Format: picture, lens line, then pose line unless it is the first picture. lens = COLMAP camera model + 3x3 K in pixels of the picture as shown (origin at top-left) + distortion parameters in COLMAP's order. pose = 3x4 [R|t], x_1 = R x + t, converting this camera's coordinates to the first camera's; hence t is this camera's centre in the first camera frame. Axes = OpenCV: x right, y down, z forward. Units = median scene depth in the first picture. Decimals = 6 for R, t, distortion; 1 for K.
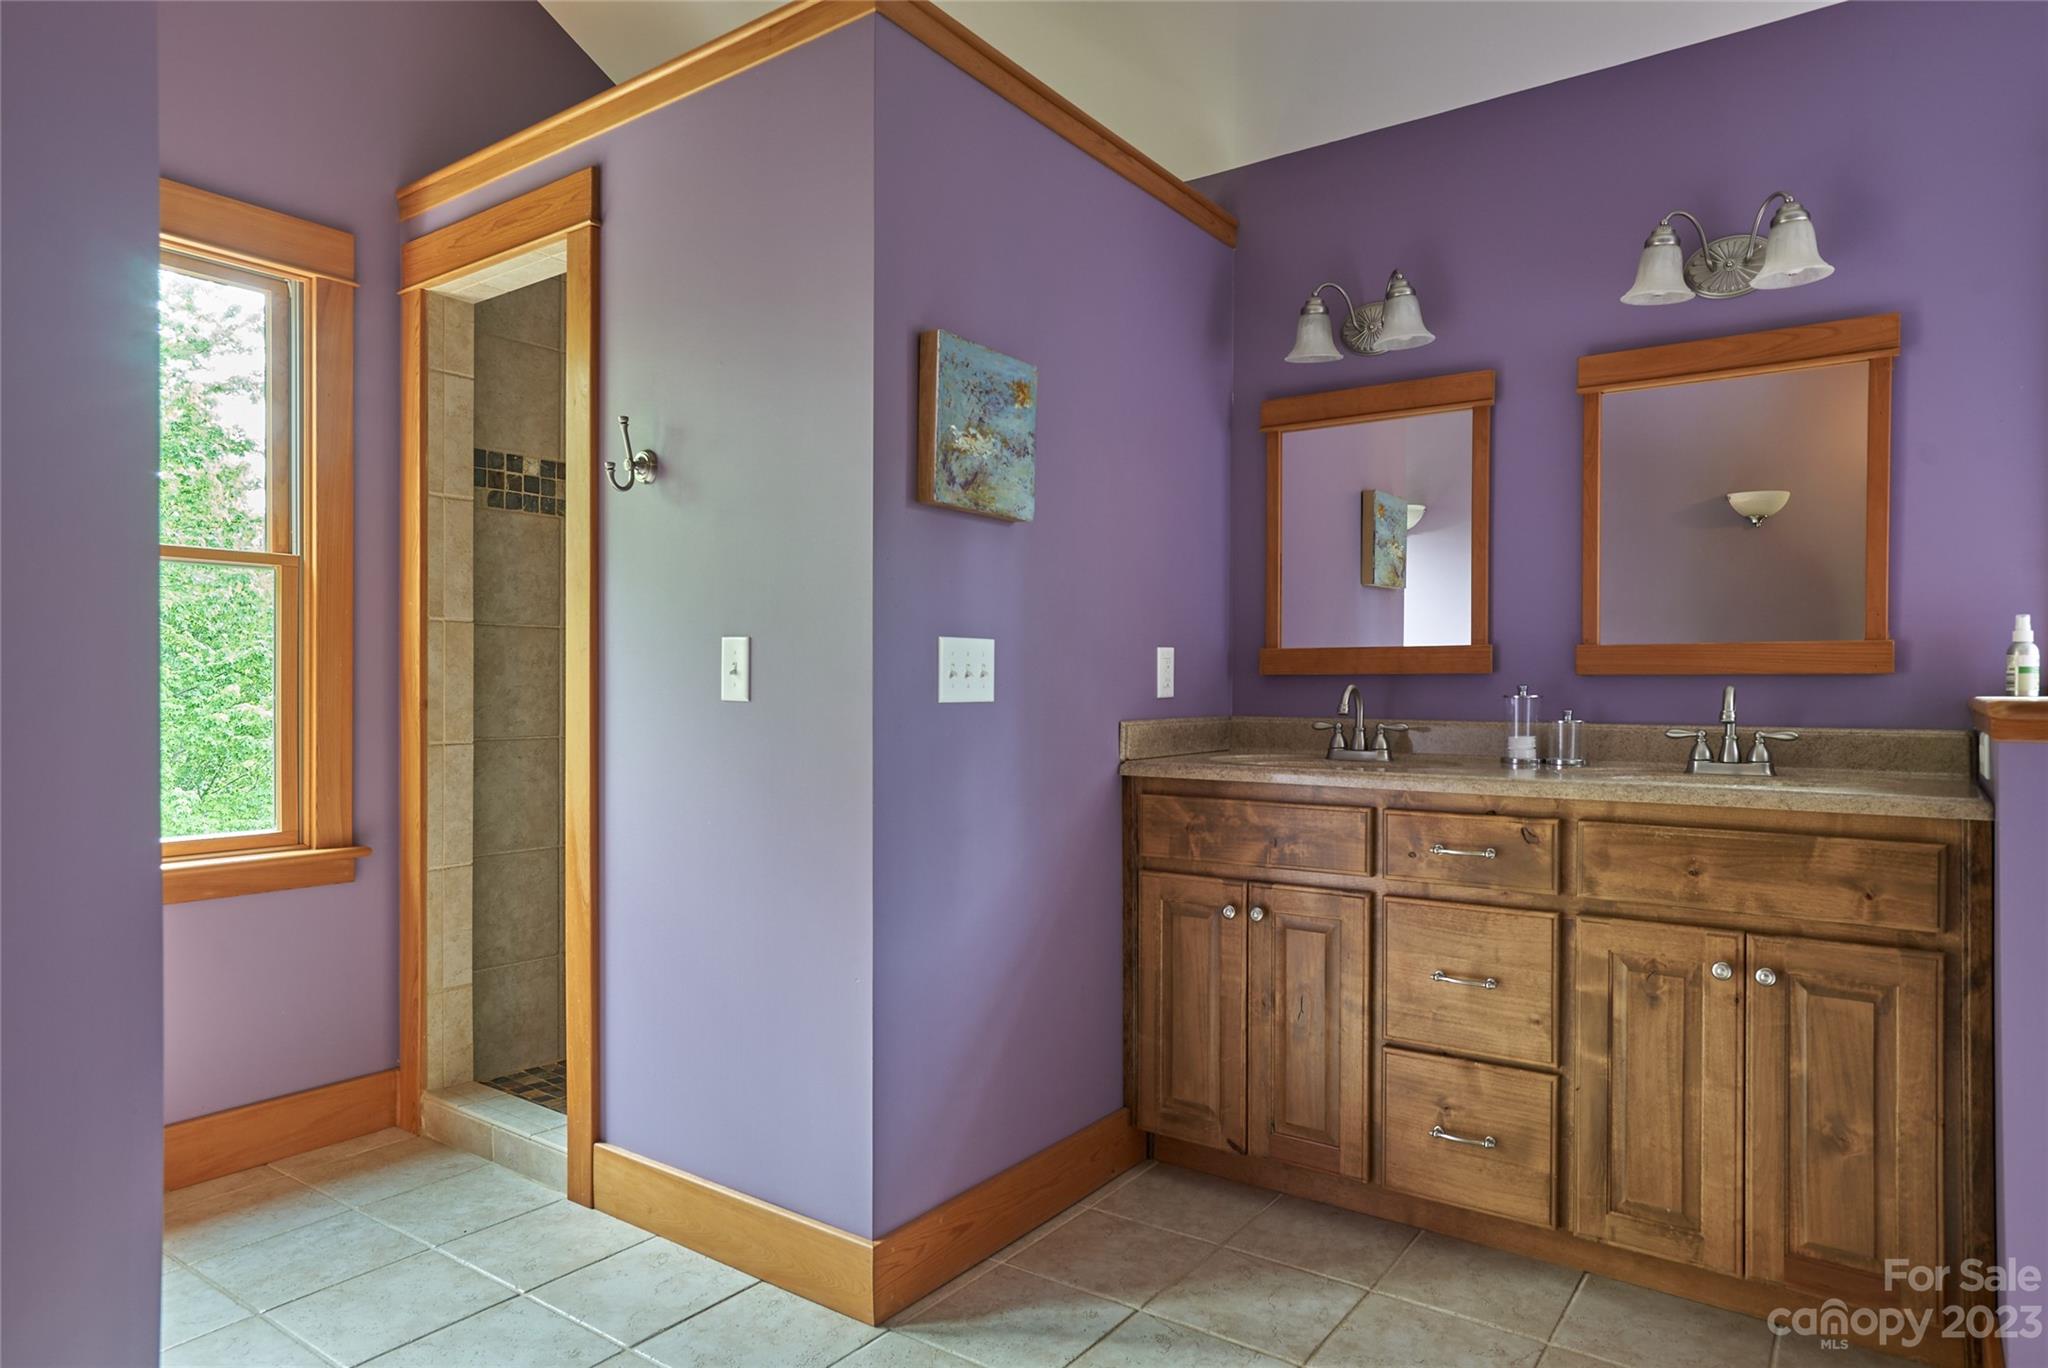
lens RADIAL K [[1210.9, 0, 1026.7], [0, 1210.9, 688.3], [0, 0, 1]] dist [0.003105, 0.002450]
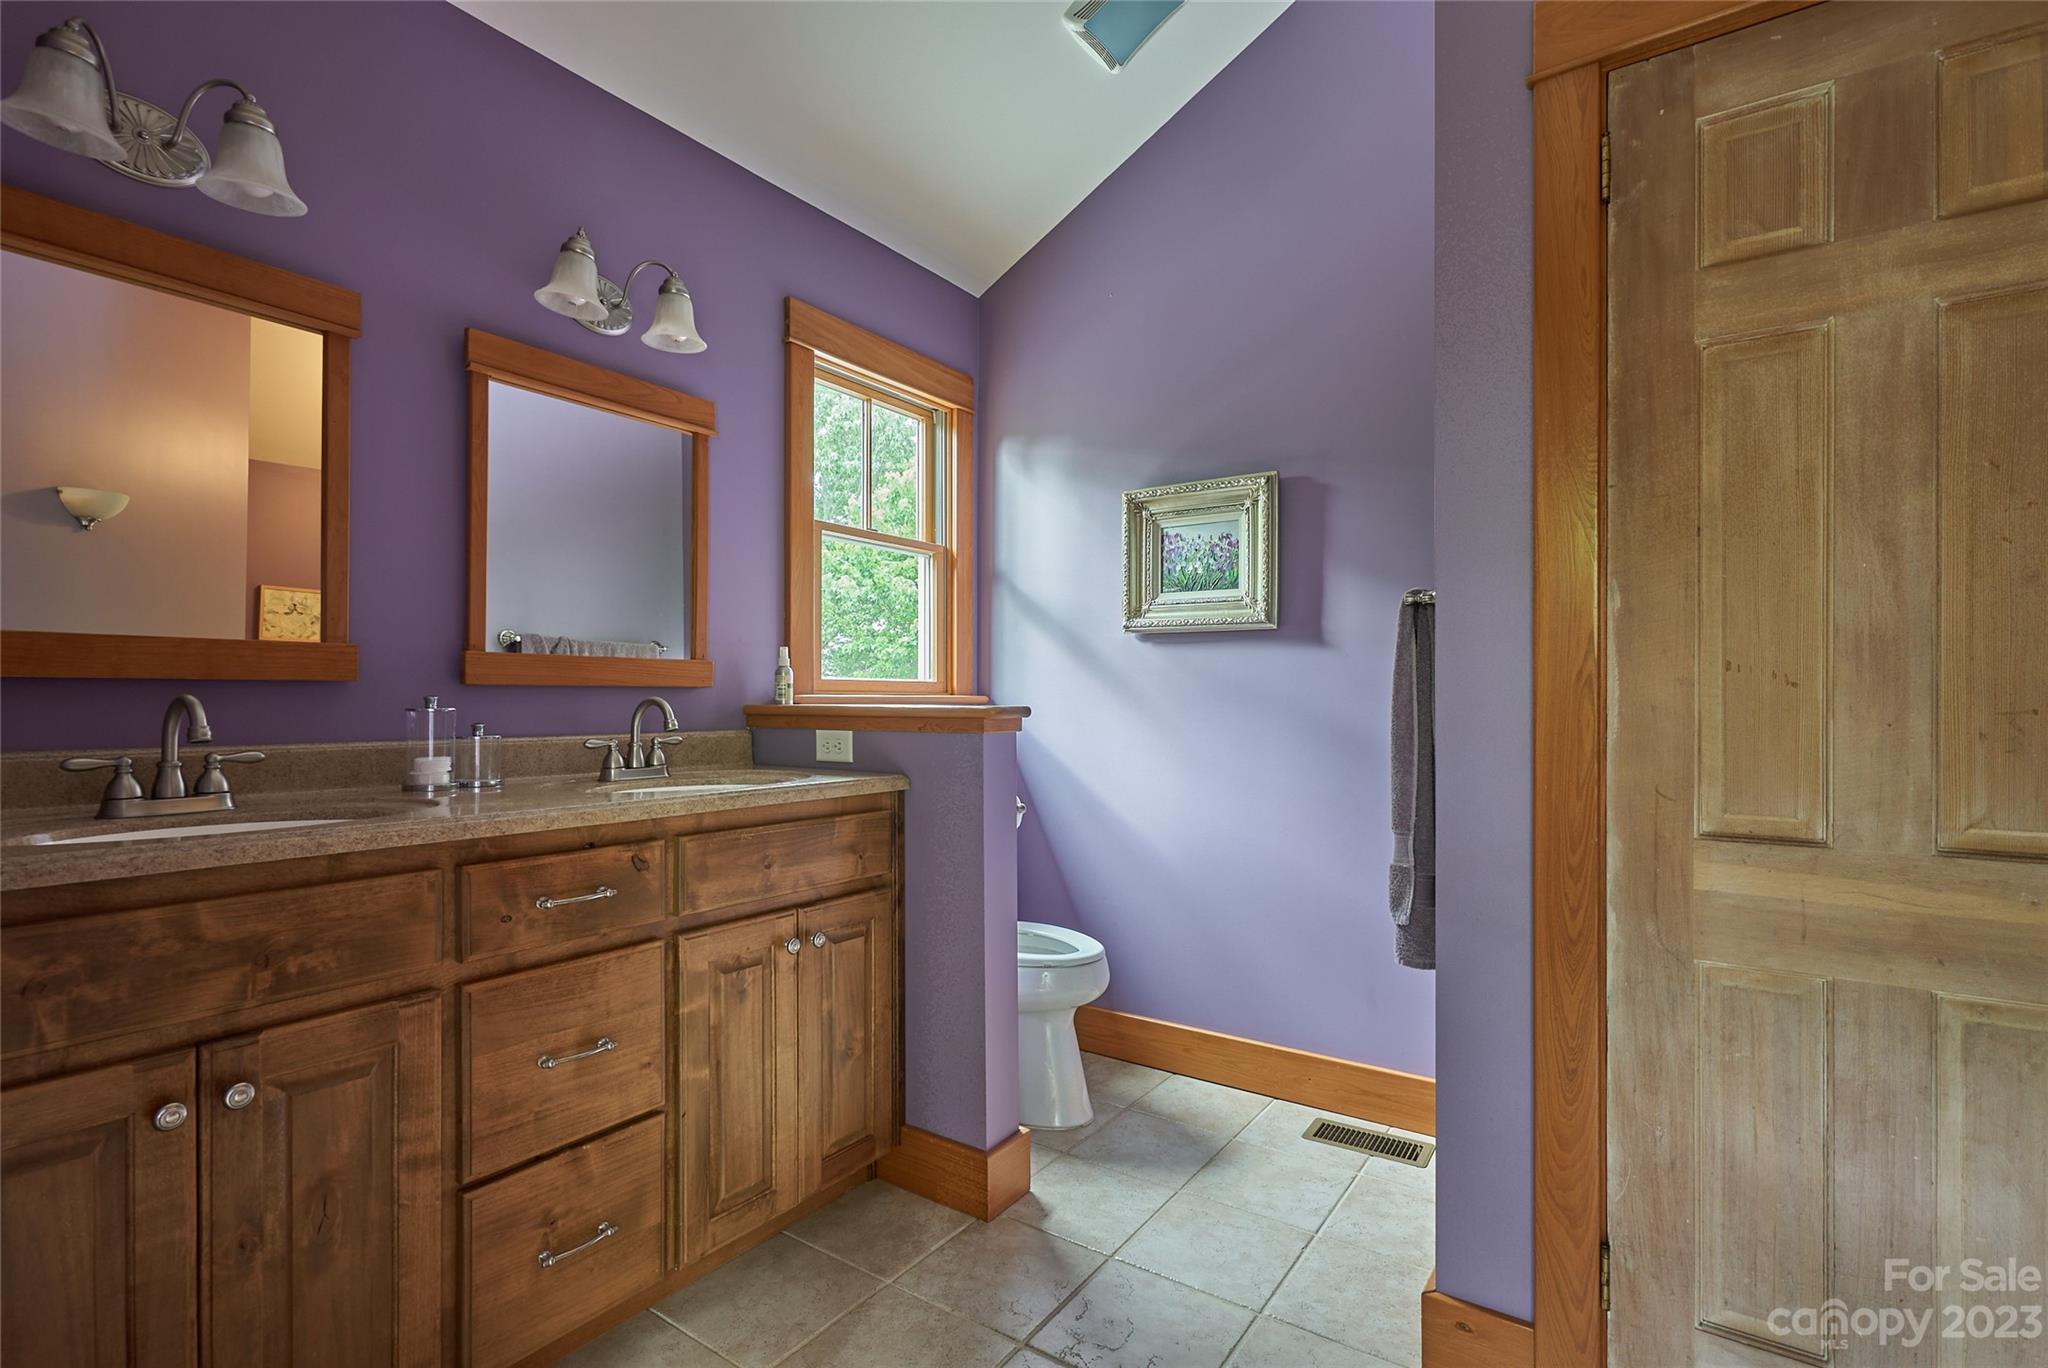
lens RADIAL K [[971.4, 0, 1026.9], [0, 971.4, 689.9], [0, 0, 1]] dist [-0.004320, 0.001991]
pose [[-0.023836, 0.006459, 0.999695, -0.320701], [-0.000165, 0.999979, -0.006465, -0.002975], [-0.999716, -0.000319, -0.023835, 0.731847]]
